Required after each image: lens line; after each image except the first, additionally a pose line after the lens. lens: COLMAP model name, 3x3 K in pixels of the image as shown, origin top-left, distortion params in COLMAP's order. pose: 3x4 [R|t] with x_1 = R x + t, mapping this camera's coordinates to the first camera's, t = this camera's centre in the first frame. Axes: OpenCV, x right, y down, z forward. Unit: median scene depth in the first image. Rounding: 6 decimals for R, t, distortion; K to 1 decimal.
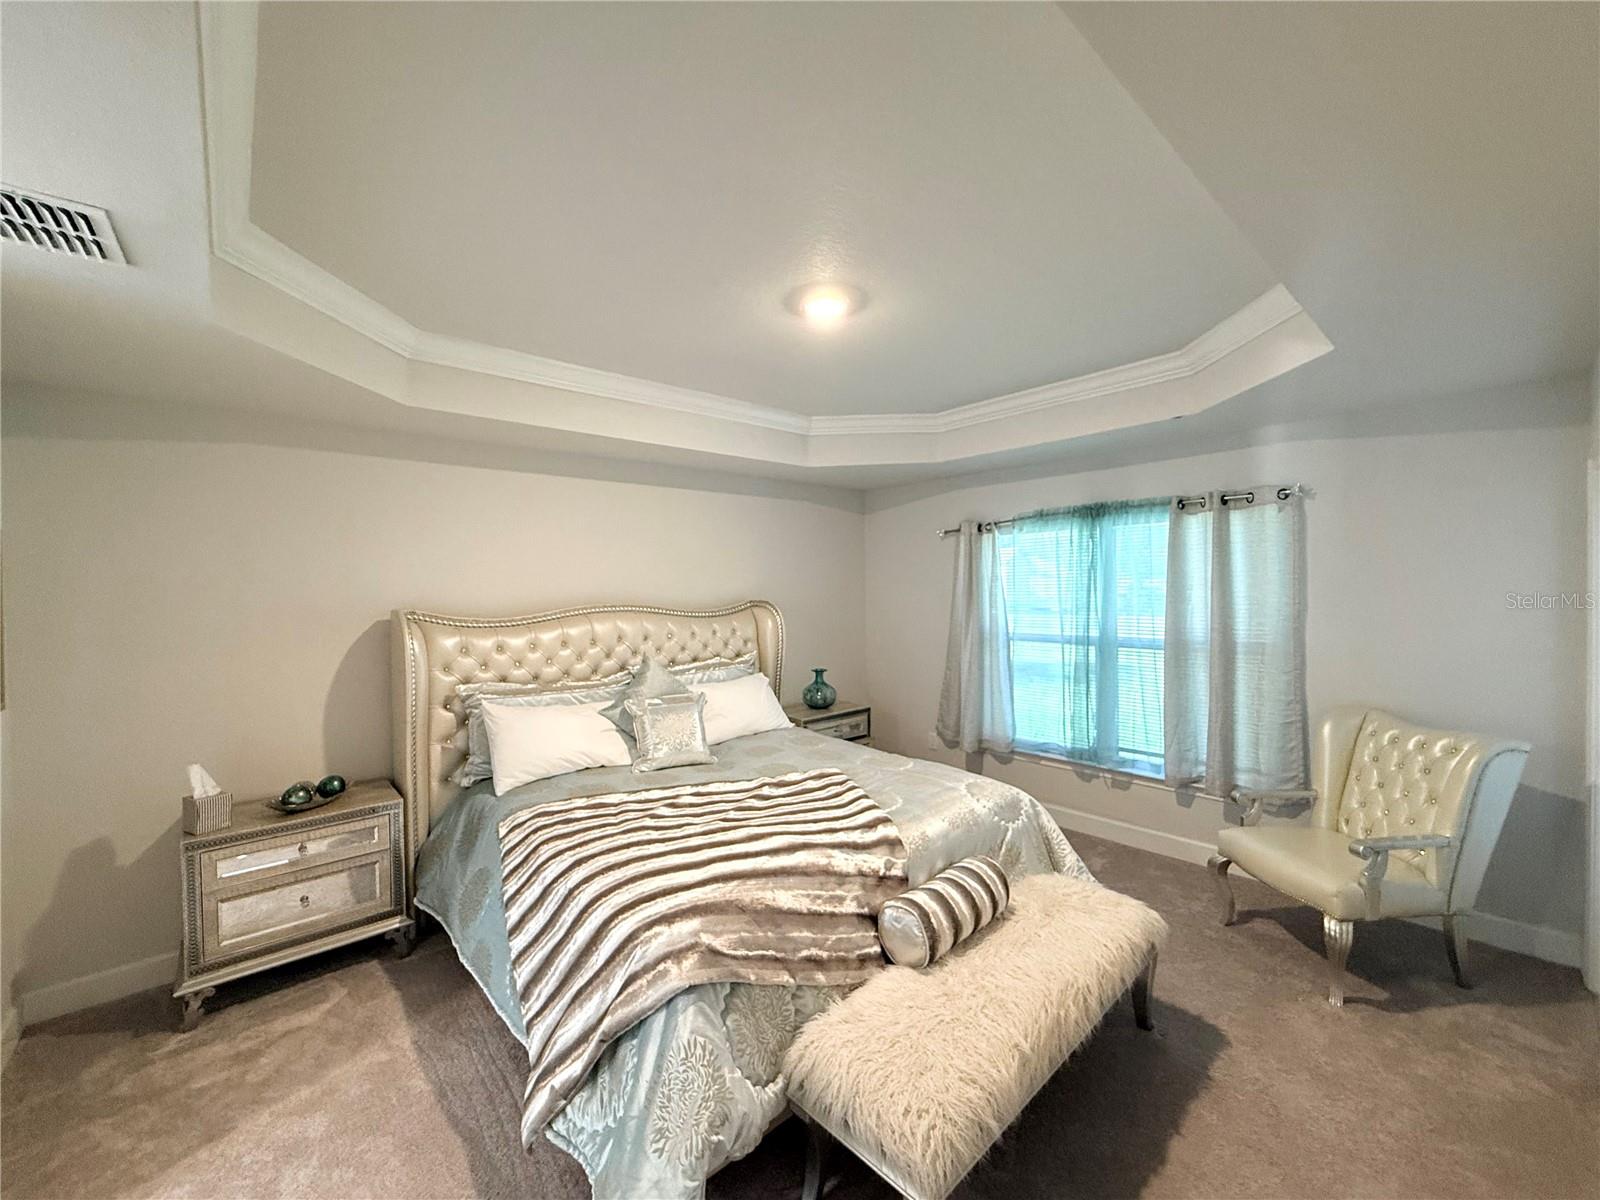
lens RADIAL K [[641.0, 0, 799.6], [0, 641.0, 600.5], [0, 0, 1]] dist [-0.000785, 0.000210]
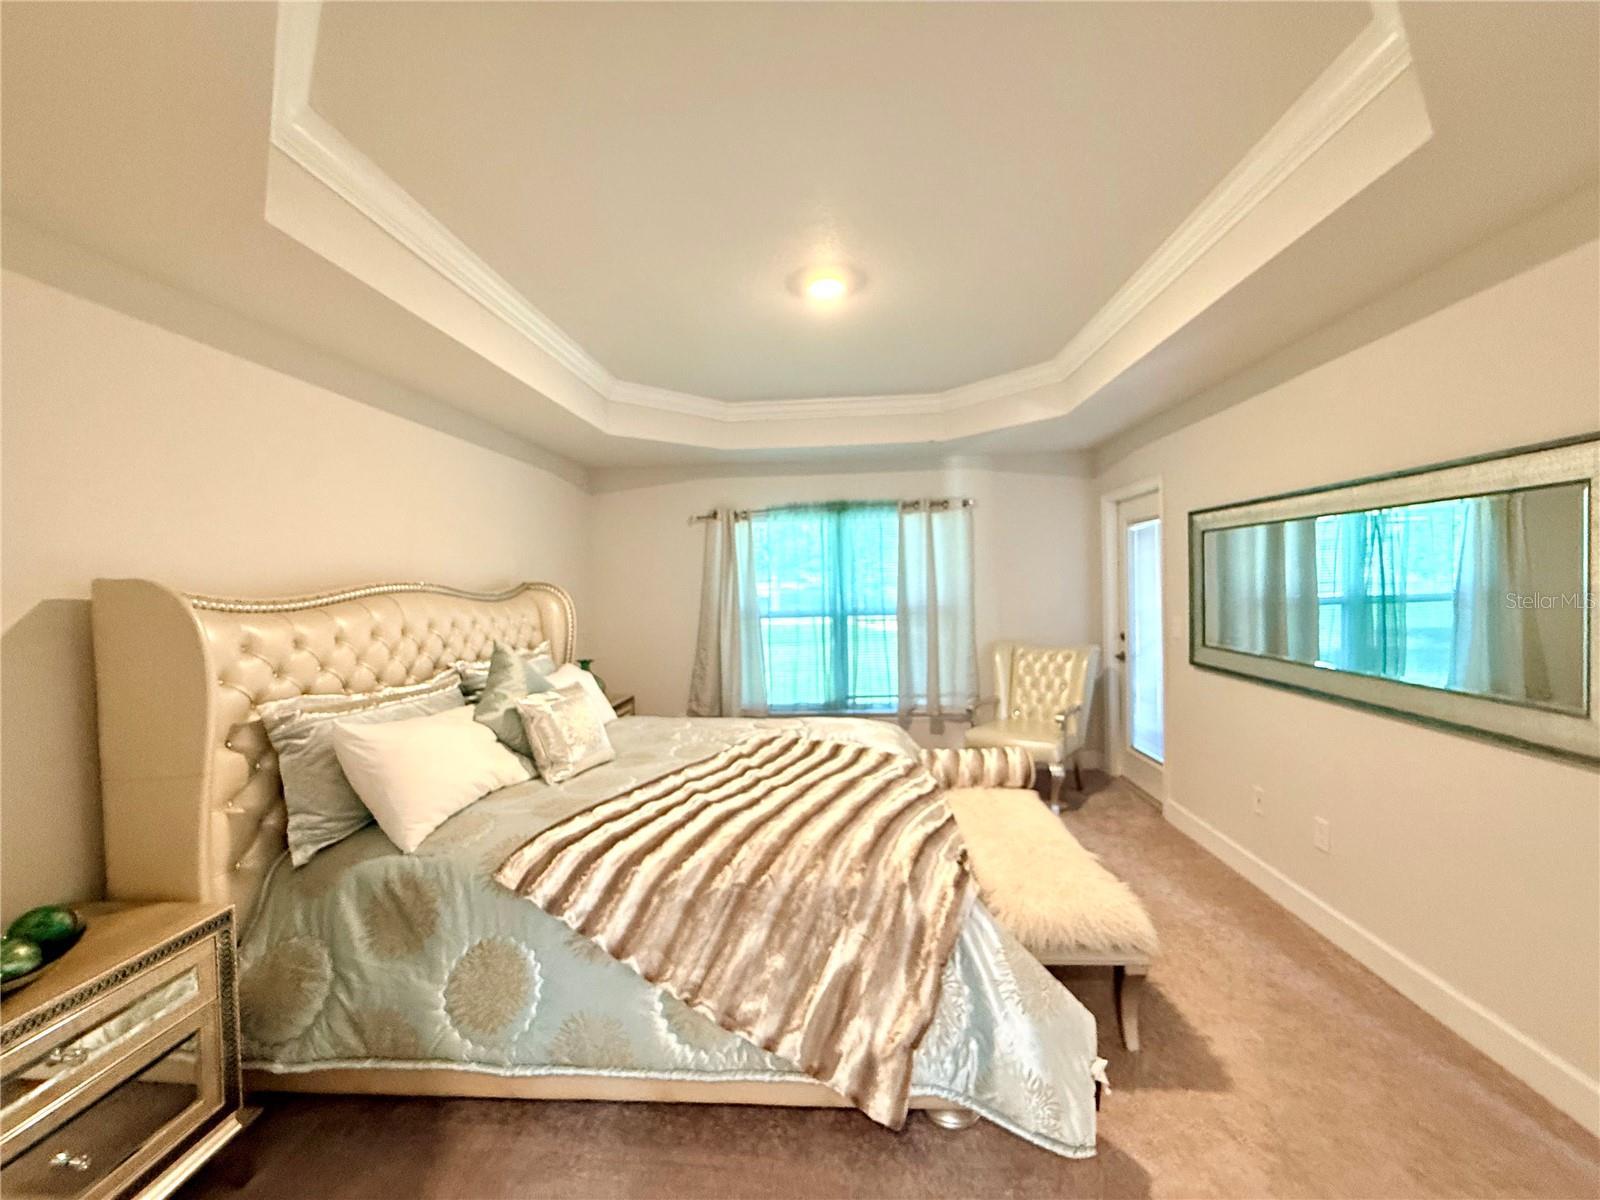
lens RADIAL K [[641.0, 0, 796.0], [0, 641.0, 594.1], [0, 0, 1]] dist [-0.000785, 0.000210]
pose [[0.720190, -0.013937, 0.693637, -0.513941], [0.029061, 0.999527, -0.010091, 0.043893], [-0.693168, 0.027426, 0.720254, 0.191224]]
